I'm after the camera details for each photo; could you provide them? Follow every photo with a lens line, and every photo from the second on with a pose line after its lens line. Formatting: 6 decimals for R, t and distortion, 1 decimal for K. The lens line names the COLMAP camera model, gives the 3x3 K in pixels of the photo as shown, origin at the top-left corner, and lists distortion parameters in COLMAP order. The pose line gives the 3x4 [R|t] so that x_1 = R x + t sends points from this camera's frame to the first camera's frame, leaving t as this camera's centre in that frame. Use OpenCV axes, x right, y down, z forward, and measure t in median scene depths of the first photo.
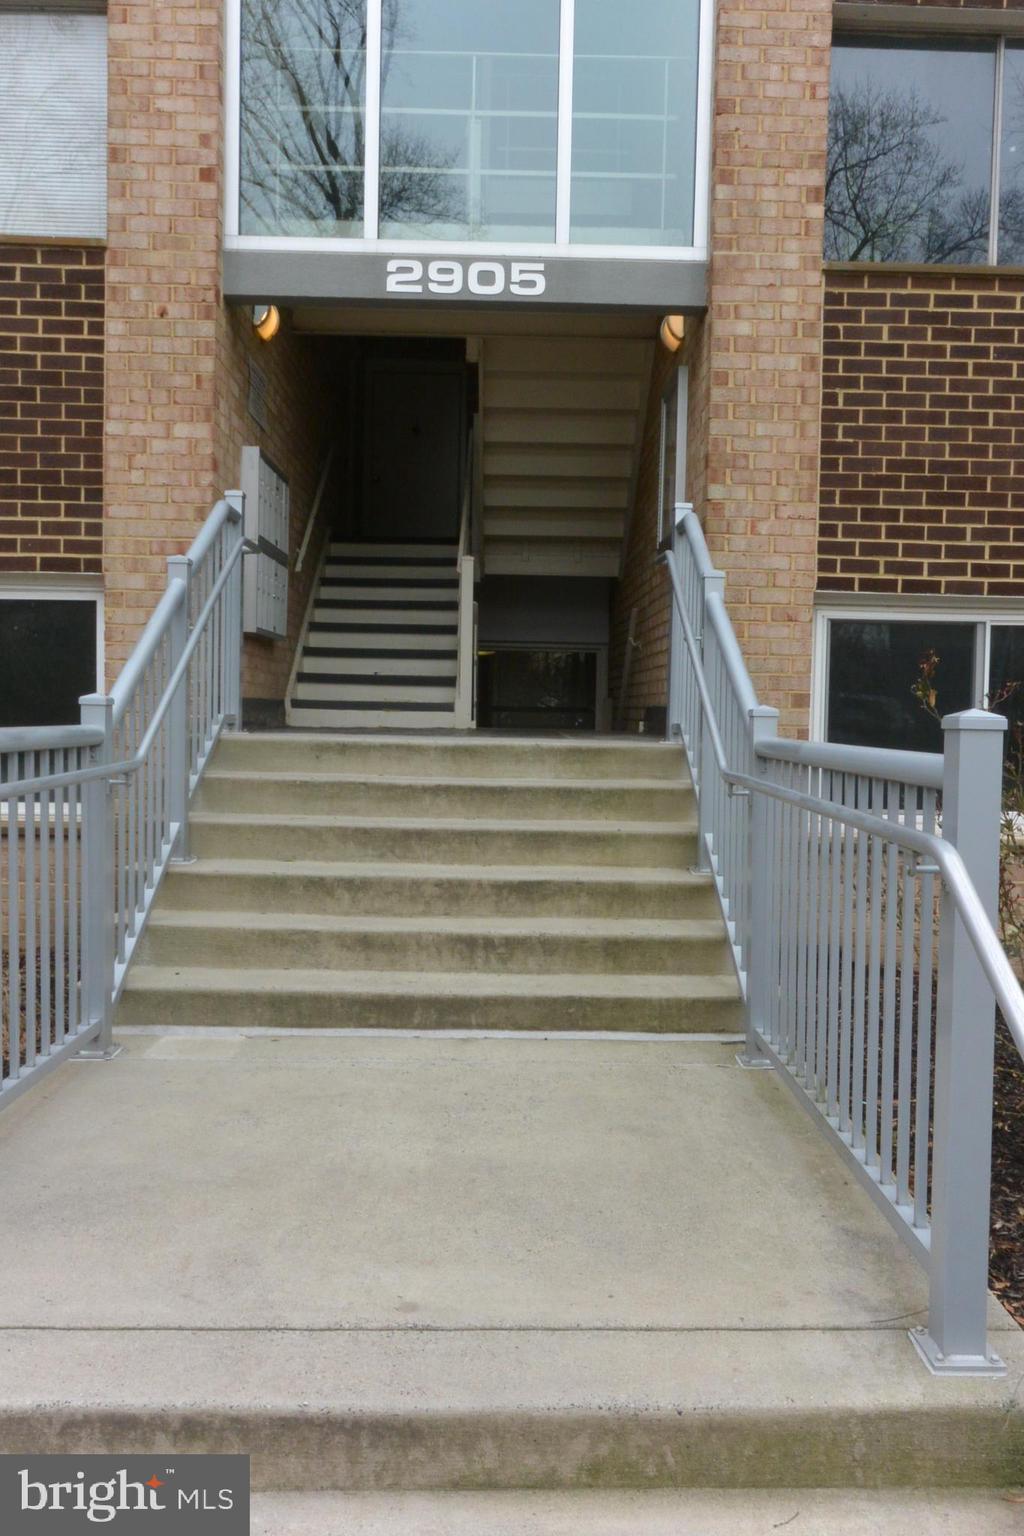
lens RADIAL K [[1177.5, 0, 513.0], [0, 1177.5, 766.2], [0, 0, 1]] dist [-0.009941, 0.020638]
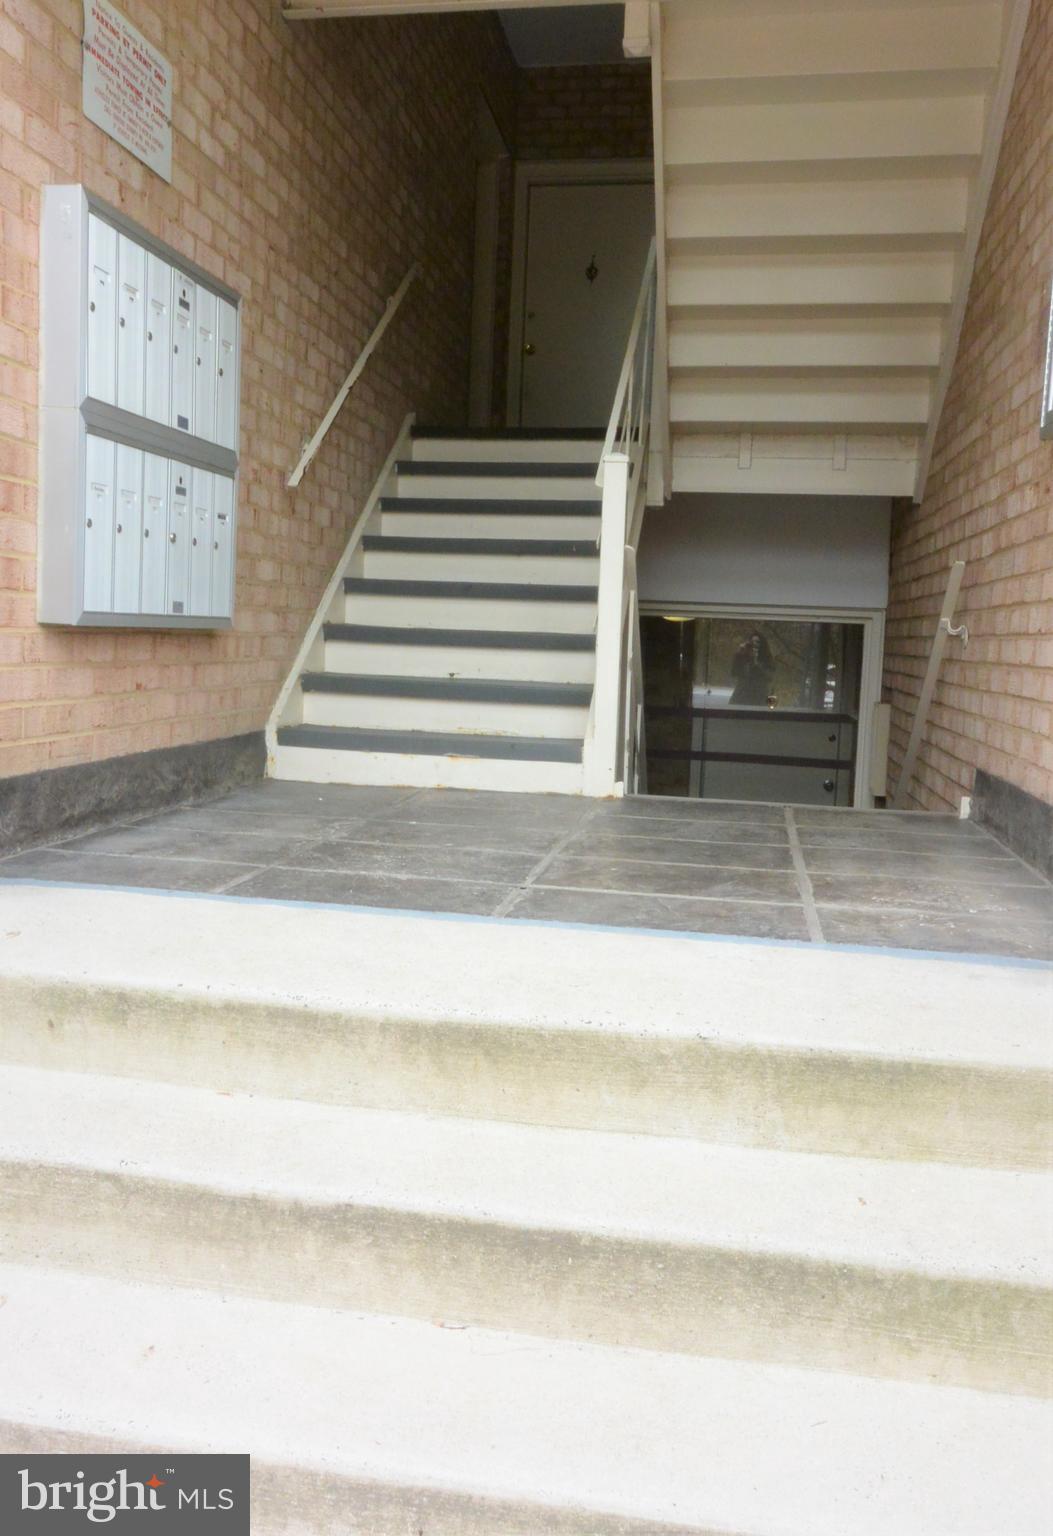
lens RADIAL K [[1232.0, 0, 516.9], [0, 1232.0, 727.0], [0, 0, 1]] dist [0.014458, 0.000757]
pose [[0.981935, 0.033092, -0.186301, 0.021481], [-0.028263, 0.999194, 0.028514, -0.074931], [0.187095, -0.022734, 0.982079, 0.465286]]
